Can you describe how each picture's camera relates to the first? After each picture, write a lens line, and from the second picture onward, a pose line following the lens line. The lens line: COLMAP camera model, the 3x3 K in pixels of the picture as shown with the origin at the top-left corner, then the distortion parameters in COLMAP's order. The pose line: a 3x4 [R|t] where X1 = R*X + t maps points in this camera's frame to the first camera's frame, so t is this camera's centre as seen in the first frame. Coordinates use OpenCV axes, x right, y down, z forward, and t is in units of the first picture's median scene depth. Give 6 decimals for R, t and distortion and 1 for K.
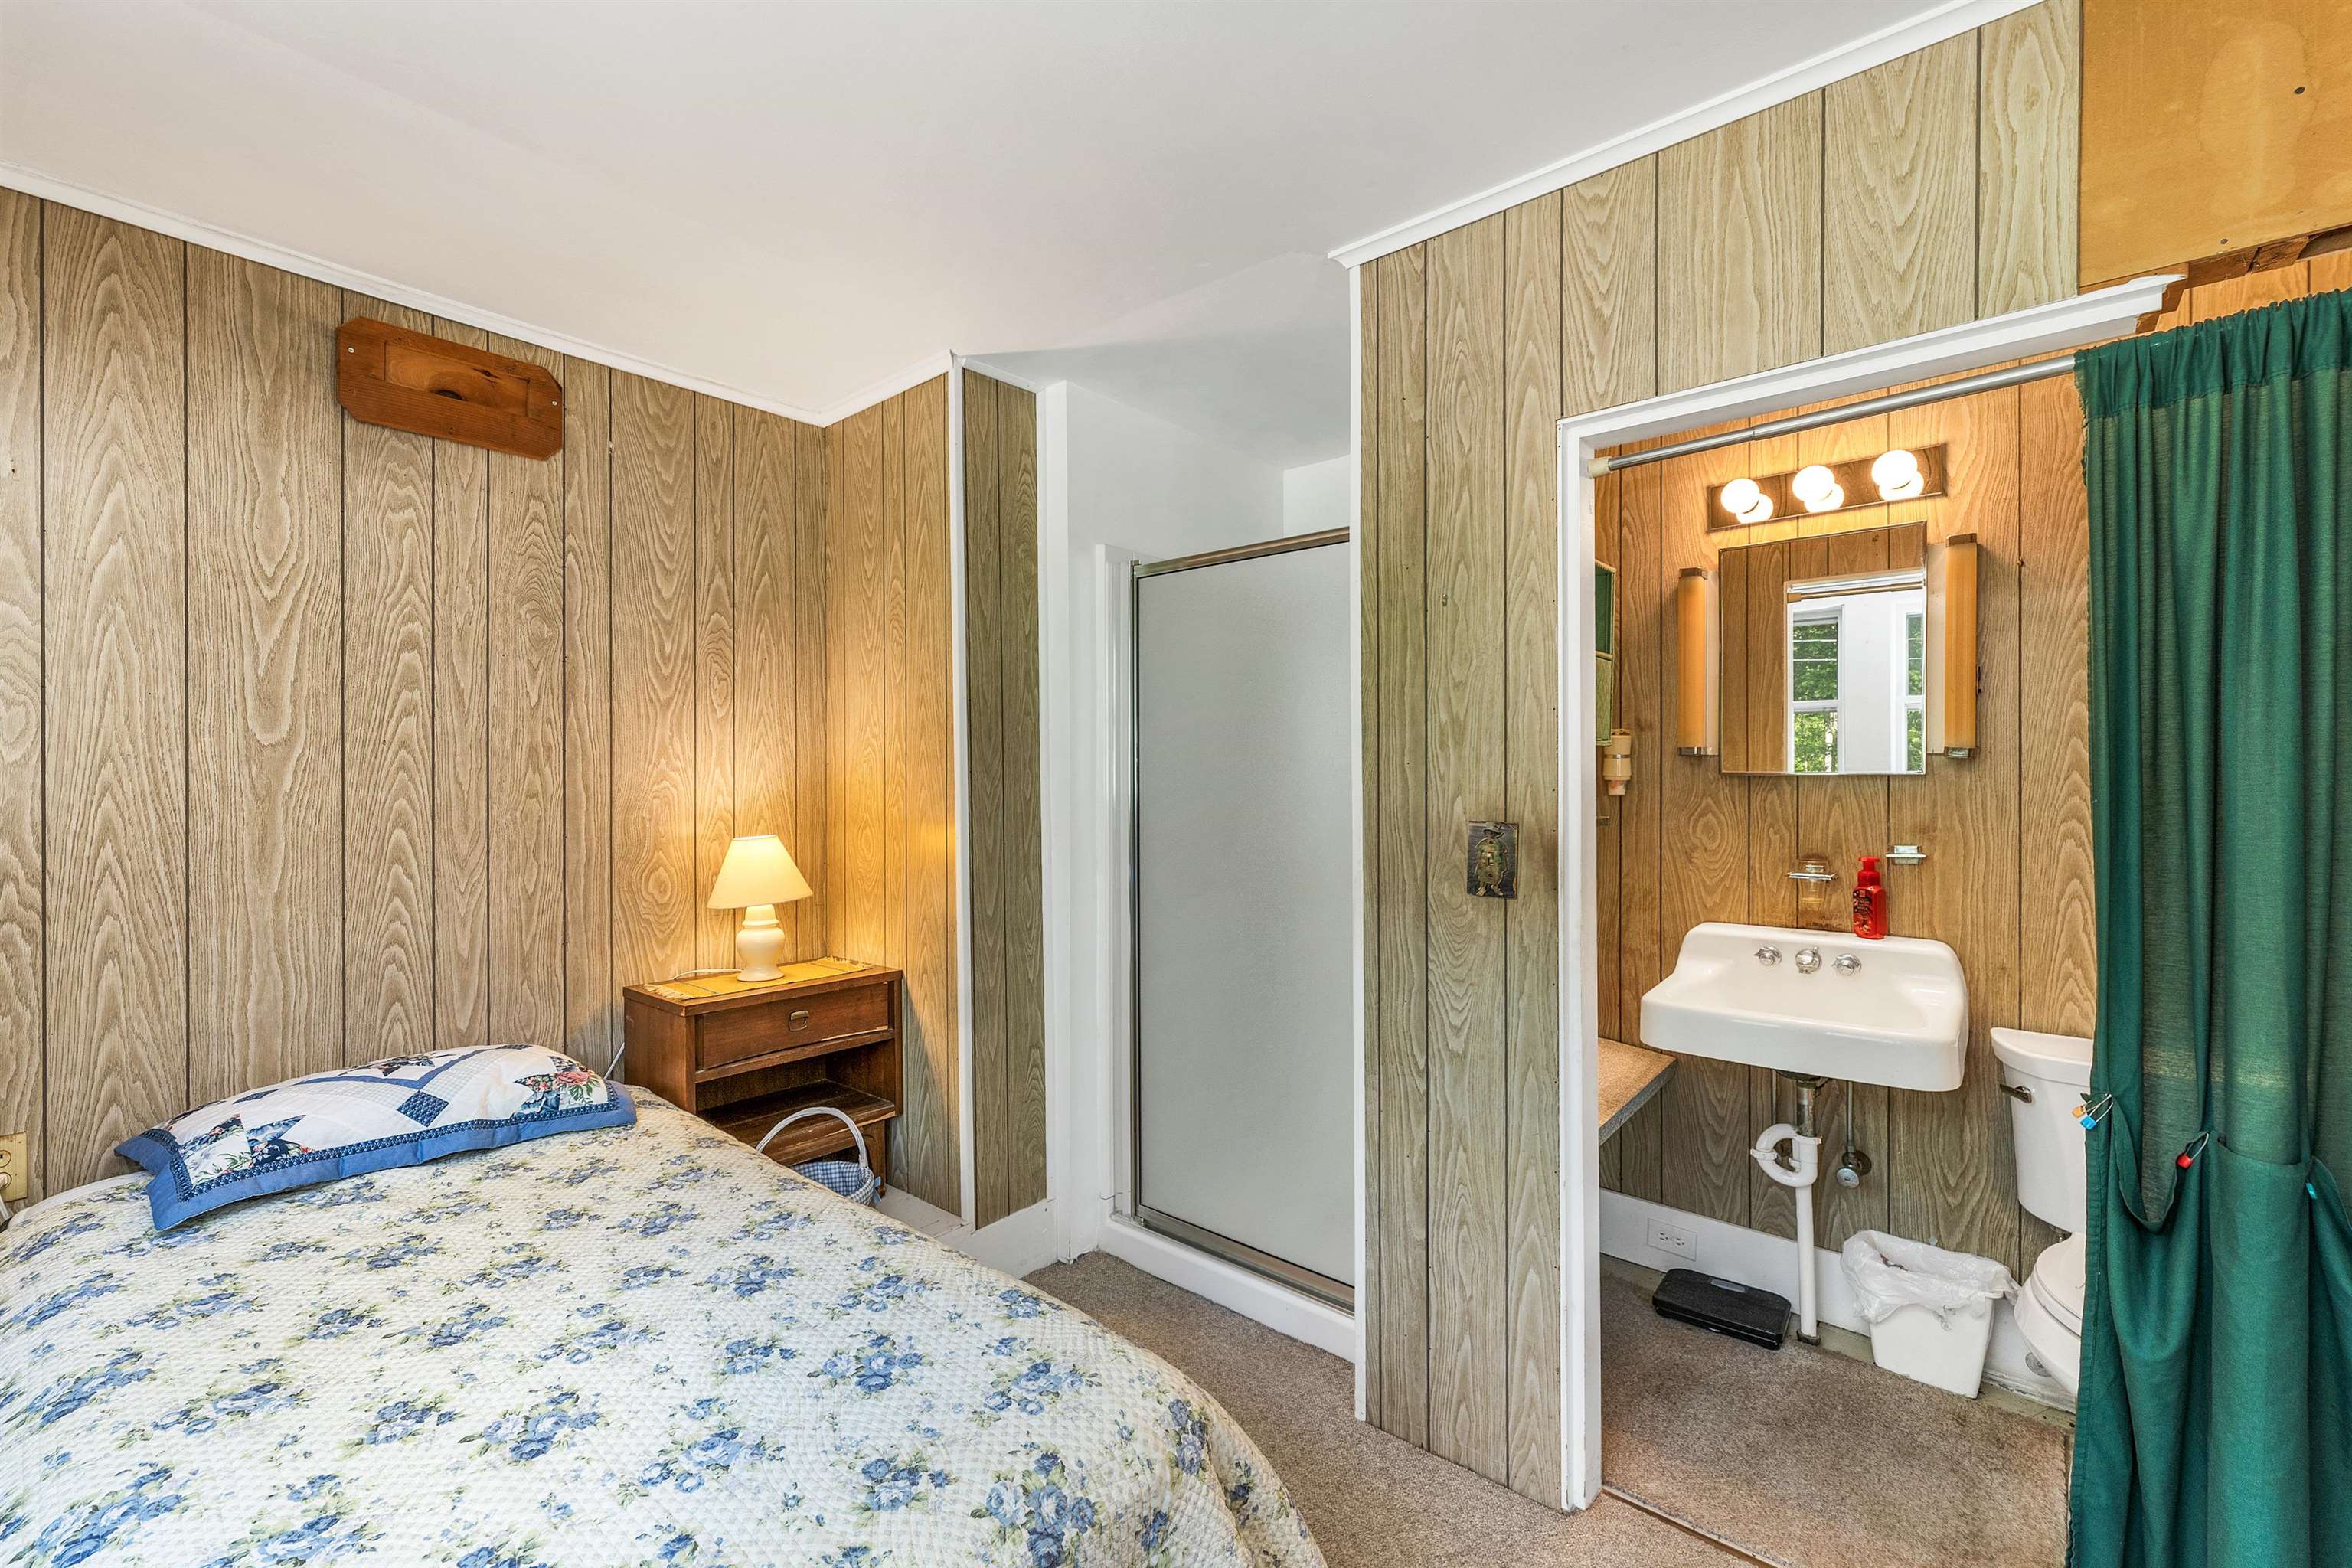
lens RADIAL K [[987.6, 0, 1154.5], [0, 987.6, 778.5], [0, 0, 1]] dist [0.004406, -0.001067]
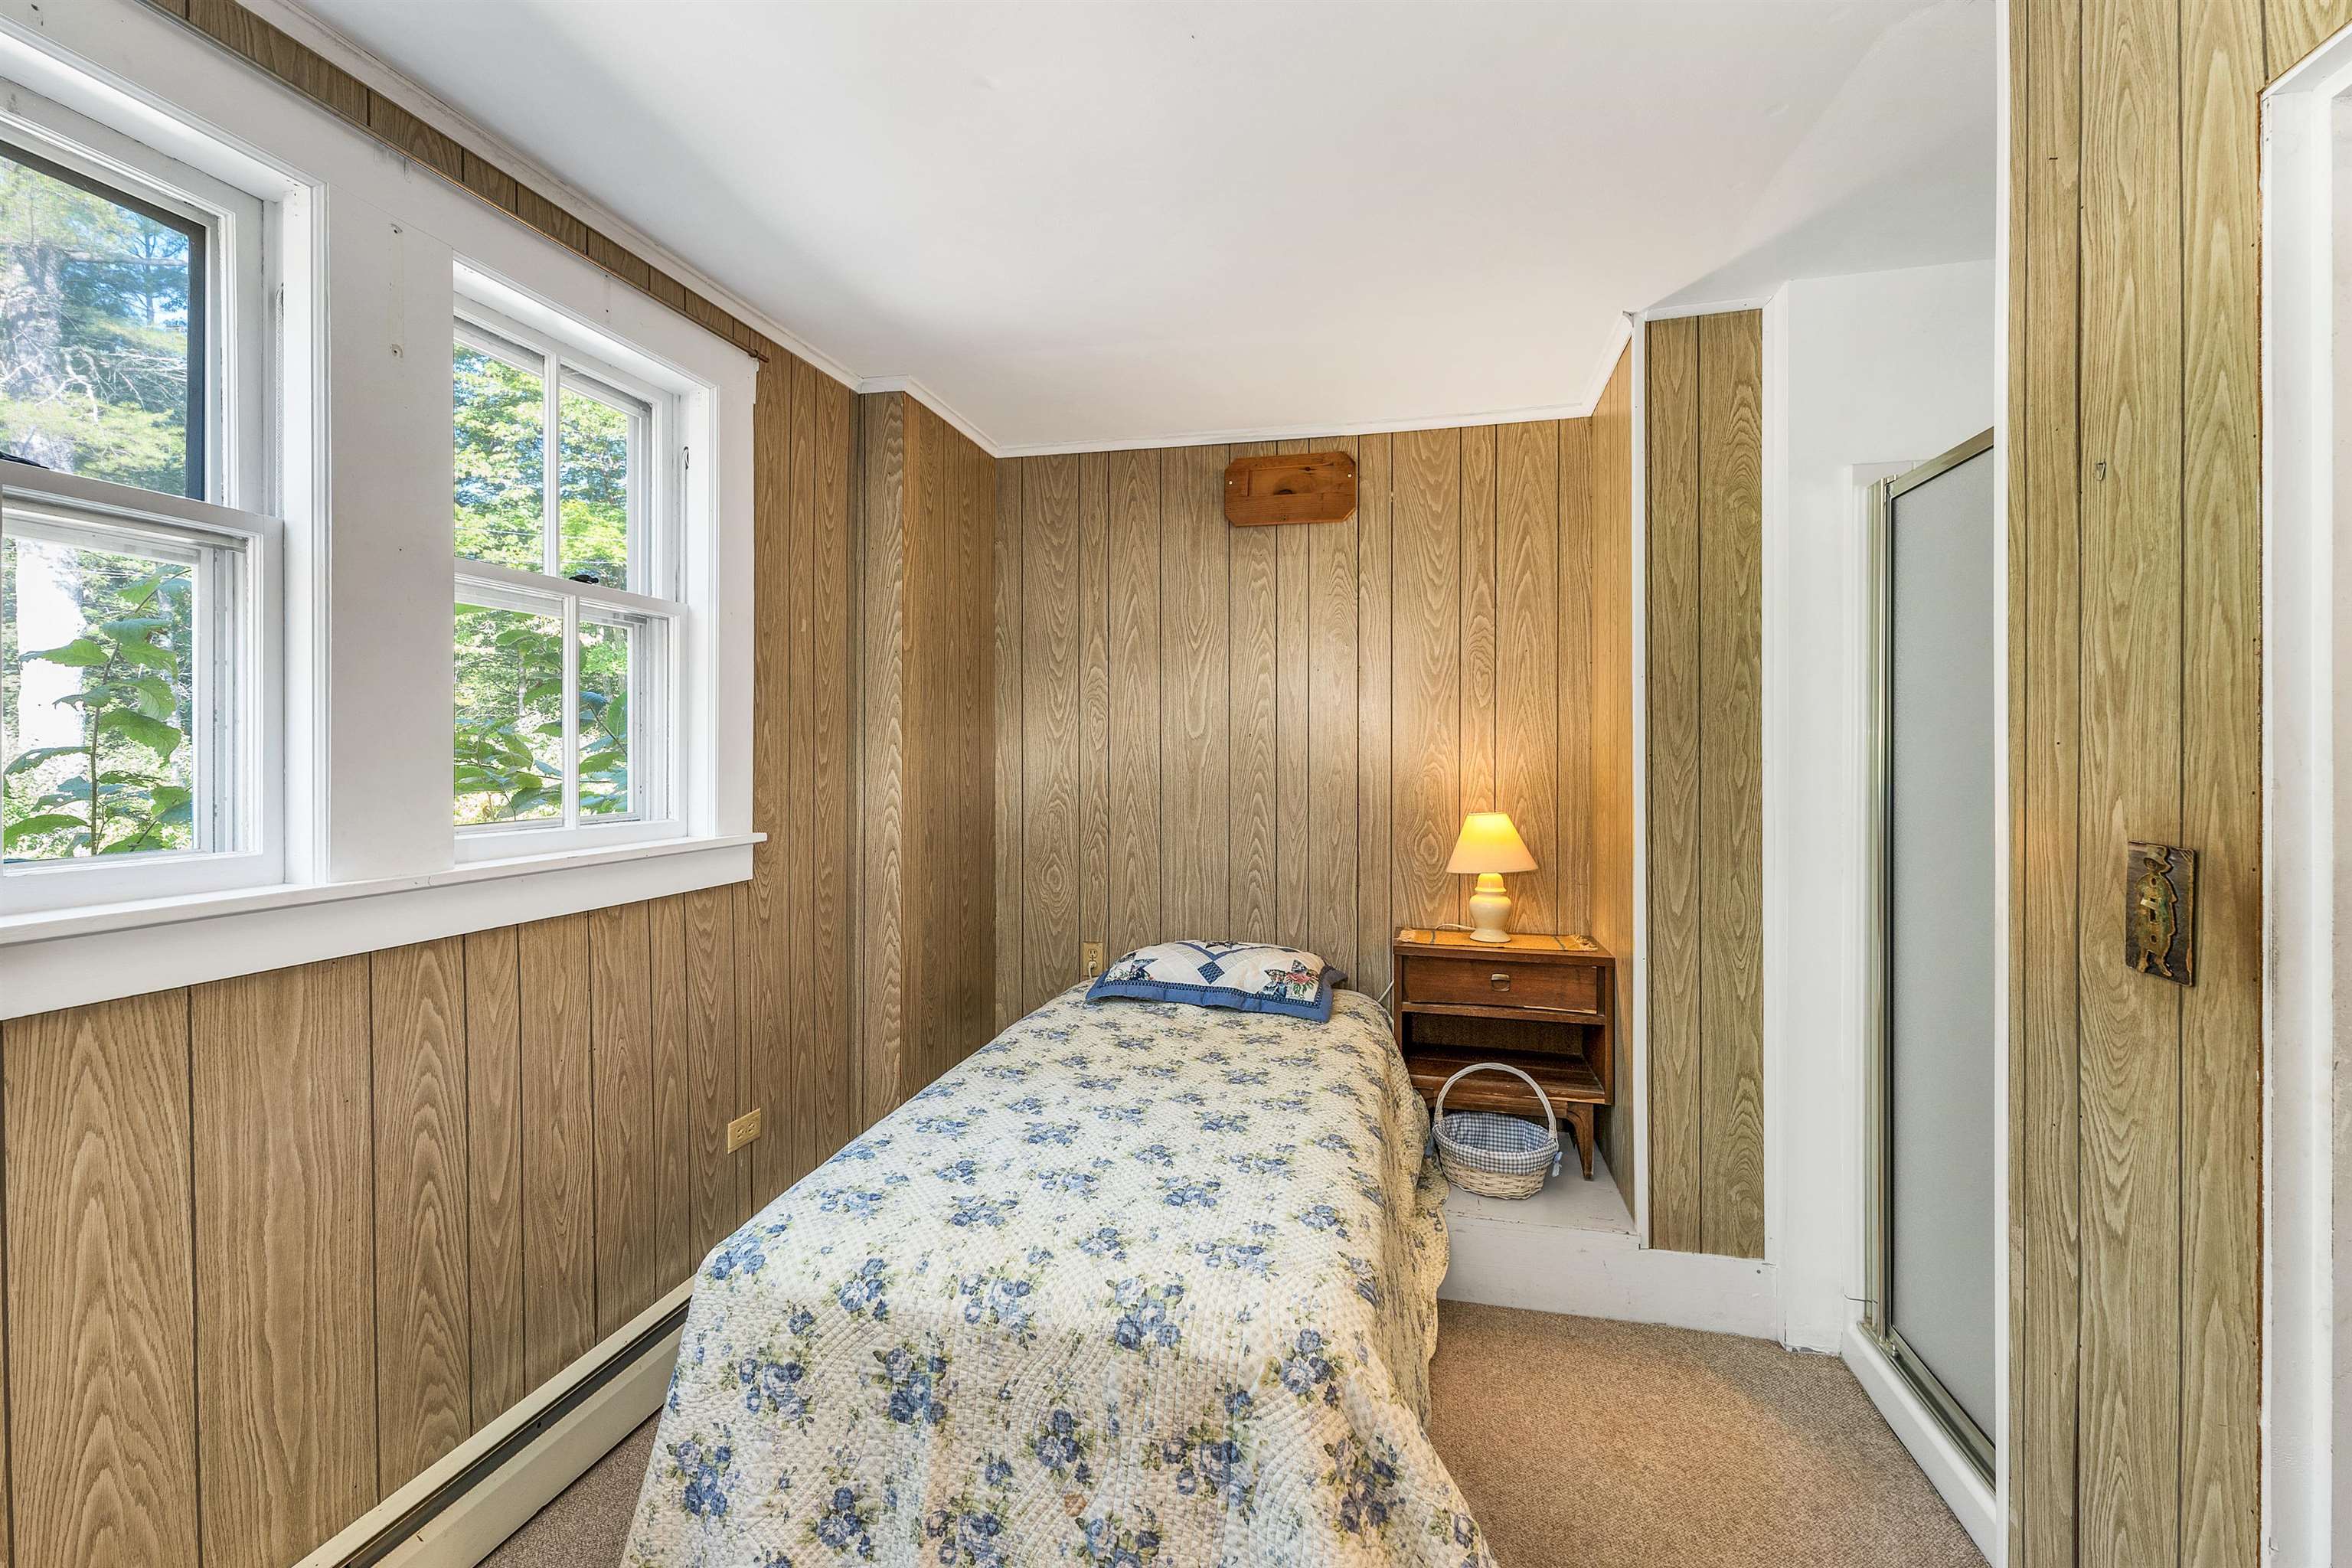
lens RADIAL K [[987.6, 0, 1162.4], [0, 987.6, 765.3], [0, 0, 1]] dist [0.004406, -0.001067]
pose [[0.453662, 0.010861, -0.891108, 0.555244], [-0.005329, 0.999941, 0.009474, -0.004421], [0.891158, 0.000450, 0.453693, 0.214987]]
